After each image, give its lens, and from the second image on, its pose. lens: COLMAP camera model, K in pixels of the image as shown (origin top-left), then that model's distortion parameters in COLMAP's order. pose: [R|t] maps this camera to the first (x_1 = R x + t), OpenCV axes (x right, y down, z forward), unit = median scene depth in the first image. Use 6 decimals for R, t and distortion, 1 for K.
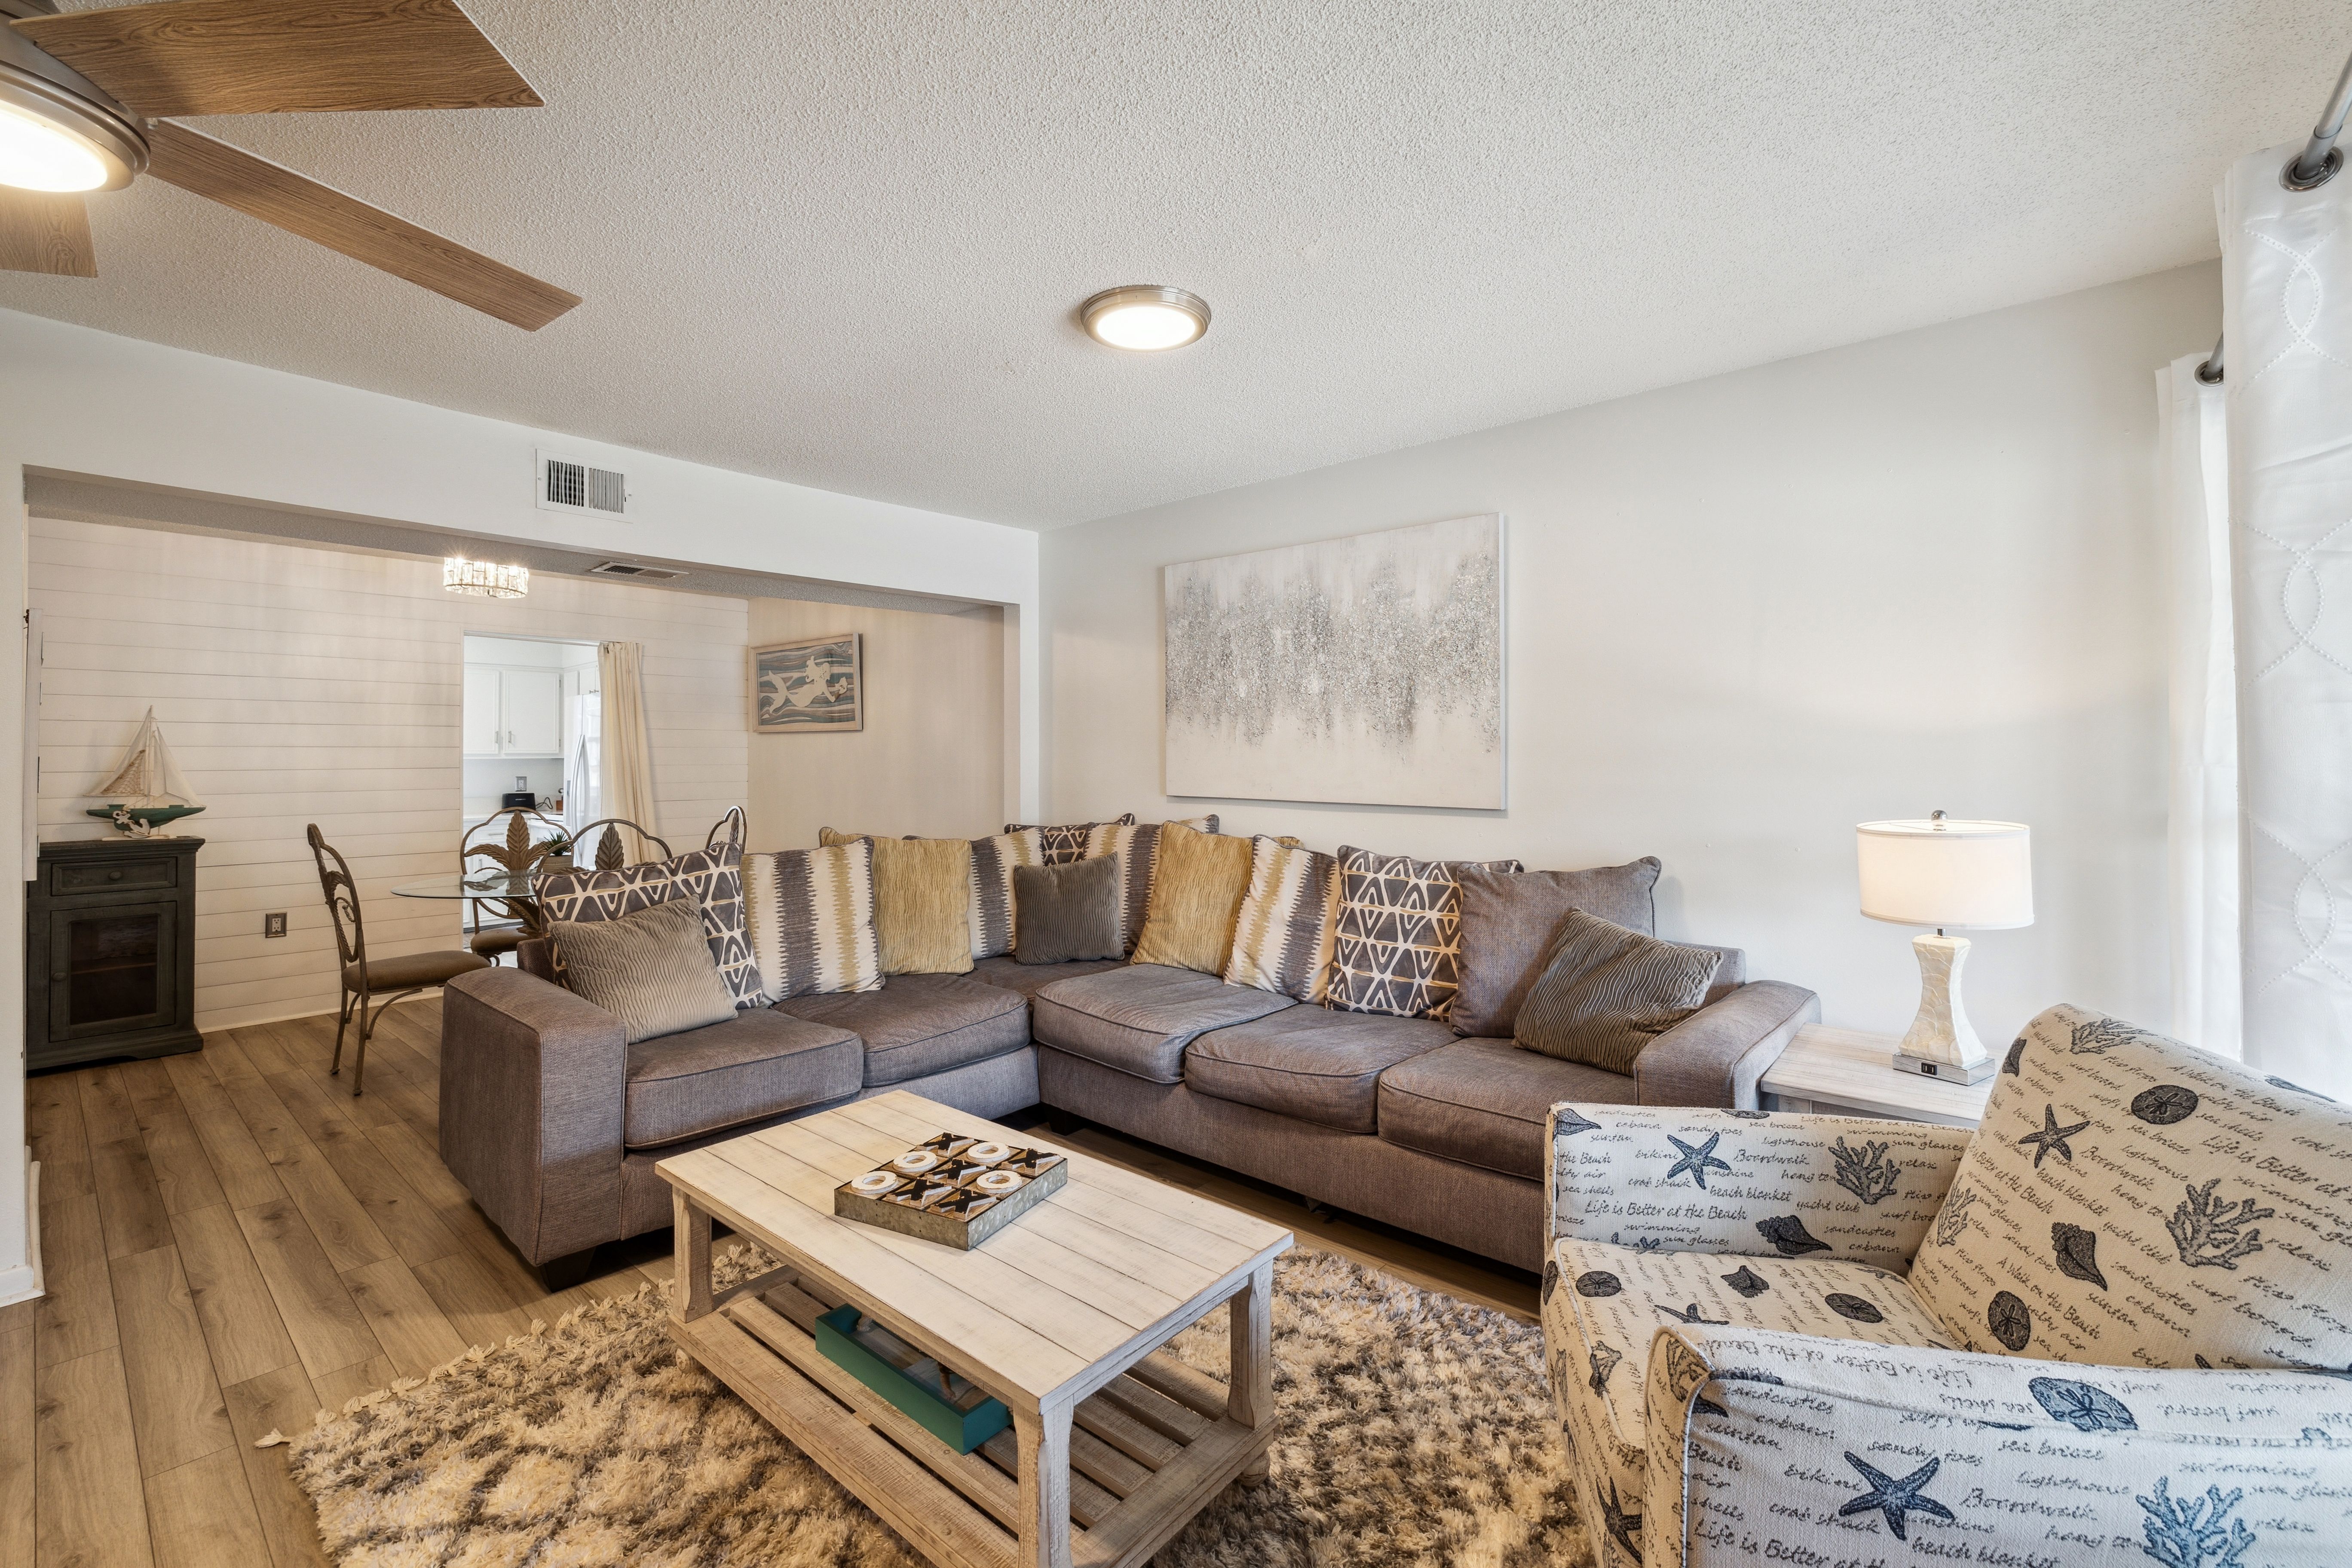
lens RADIAL K [[976.0, 0, 1173.3], [0, 976.0, 744.4], [0, 0, 1]] dist [-0.000221, -0.000003]
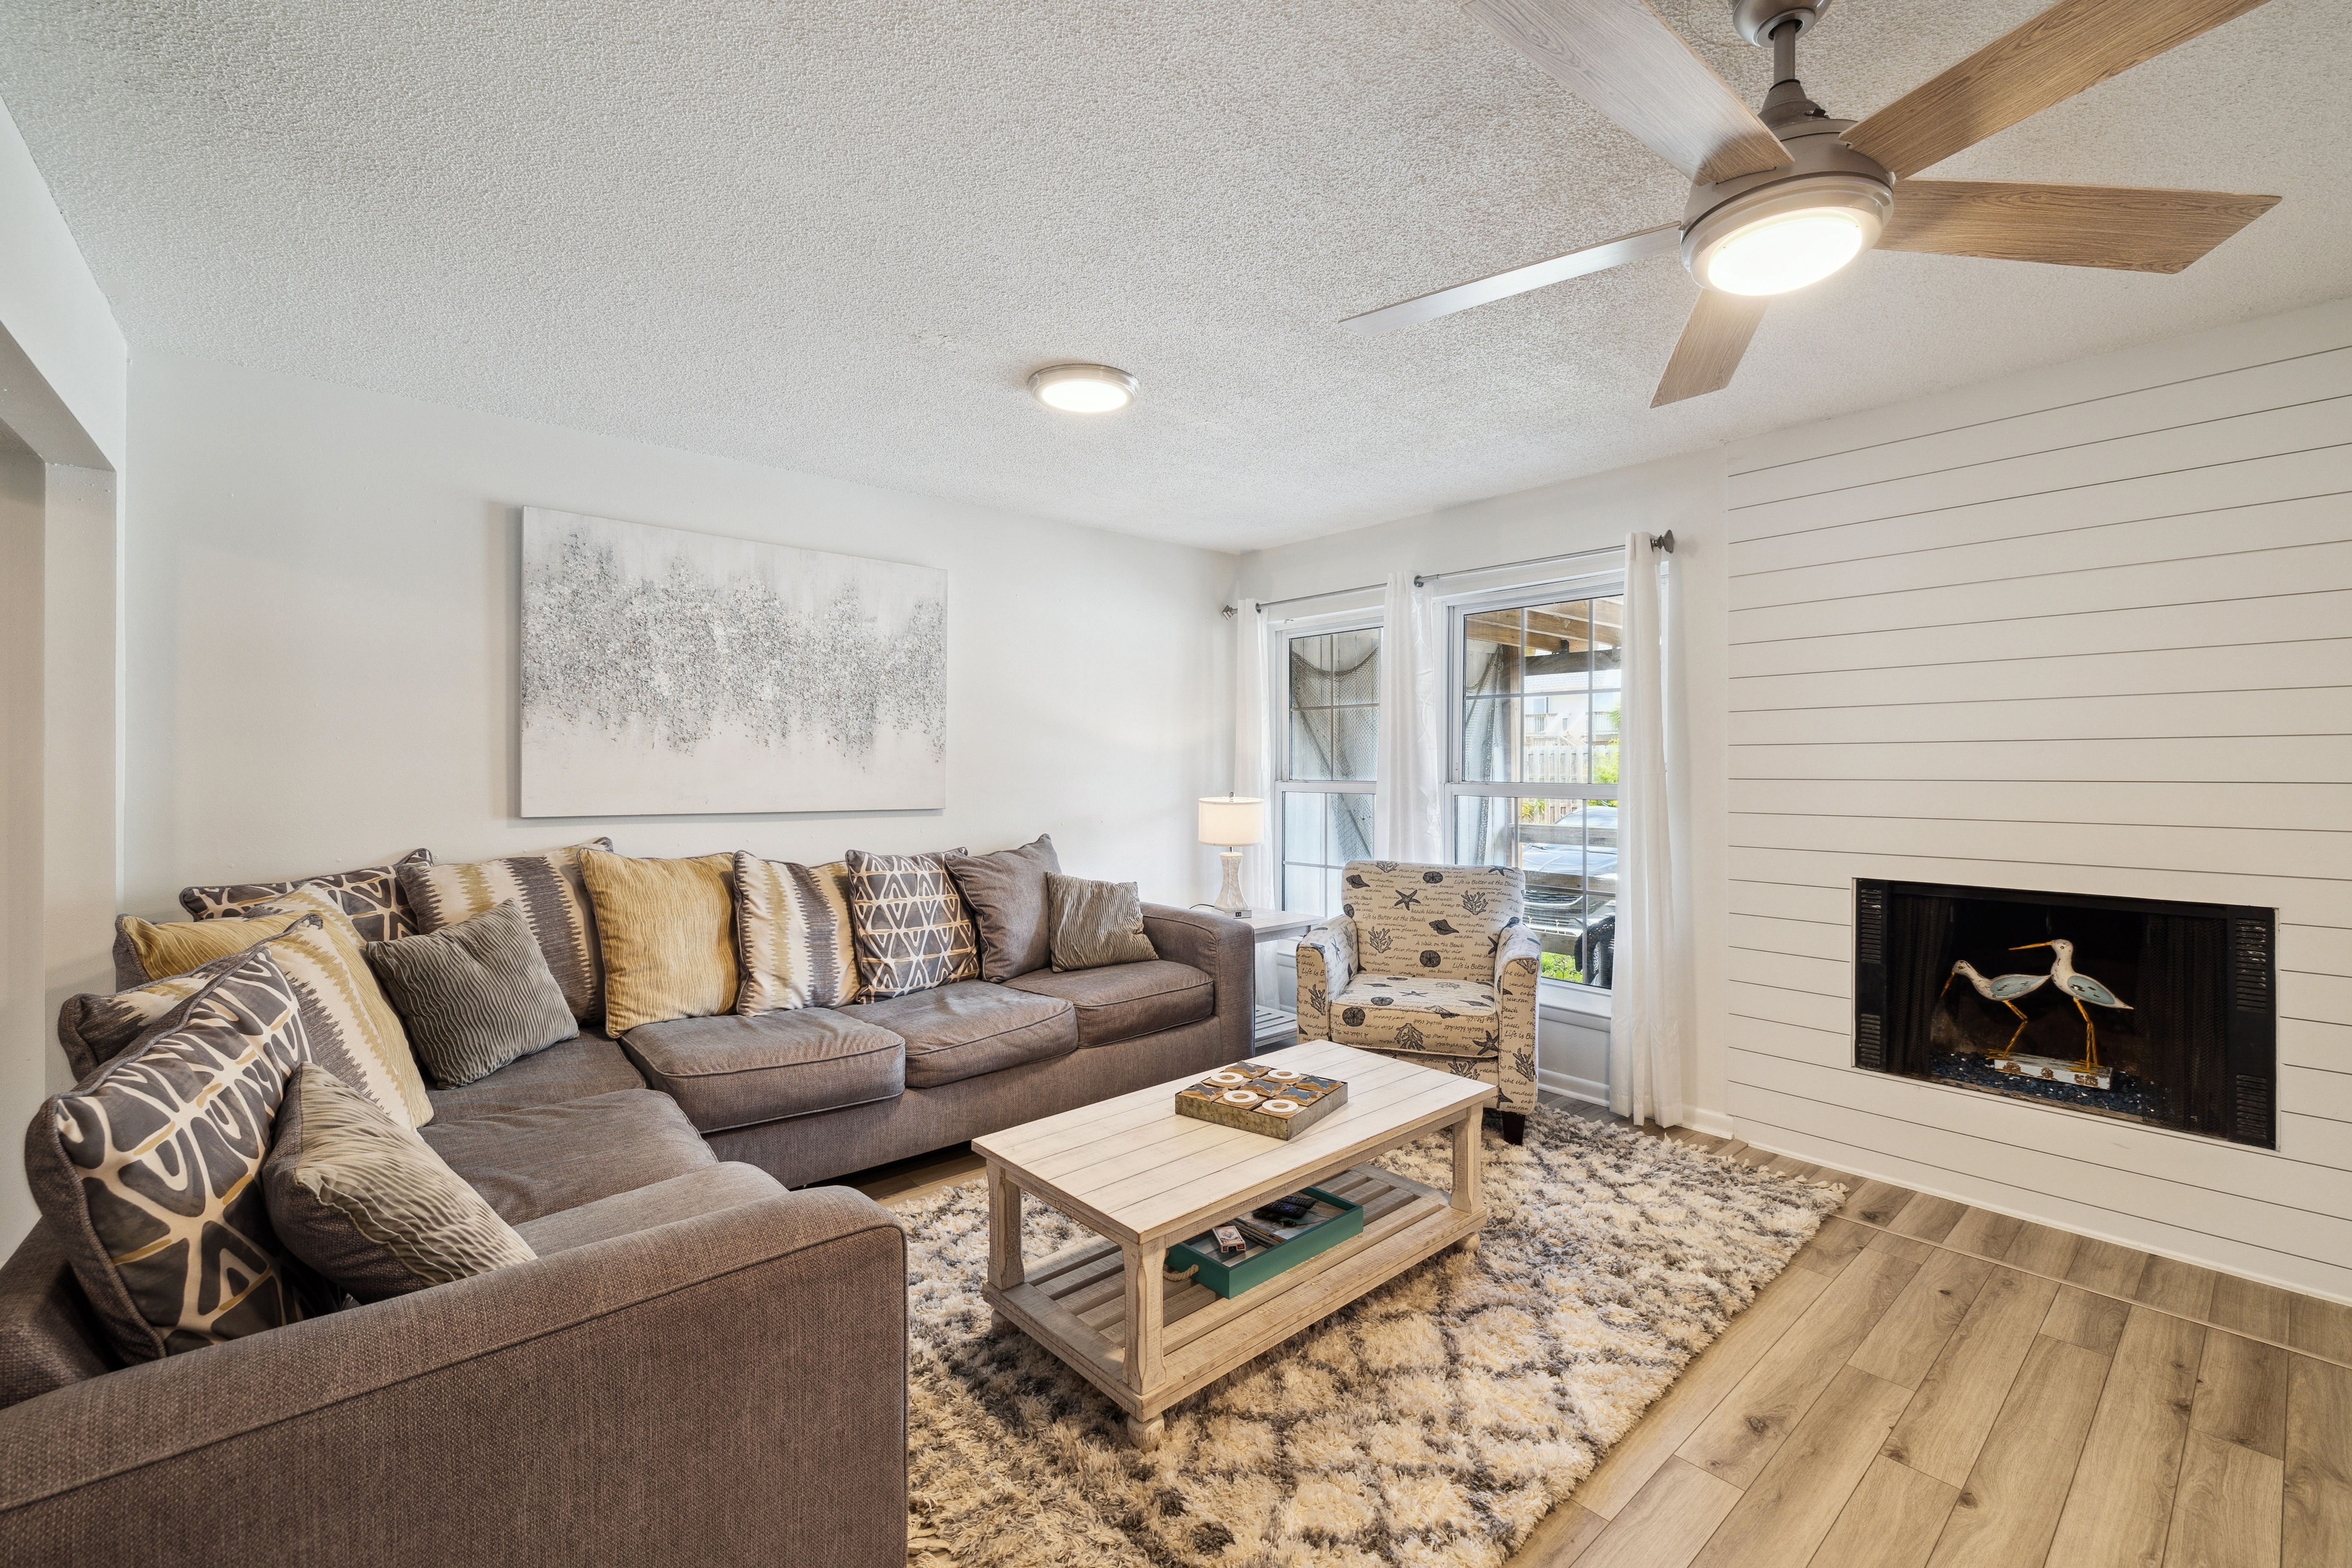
lens RADIAL K [[983.3, 0, 1166.6], [0, 983.3, 760.5], [0, 0, 1]] dist [-0.001233, 0.000355]
pose [[0.154278, 0.010090, 0.987976, -0.857858], [-0.012456, 0.999888, -0.008267, 0.012160], [-0.987949, -0.011031, 0.154387, 0.523735]]
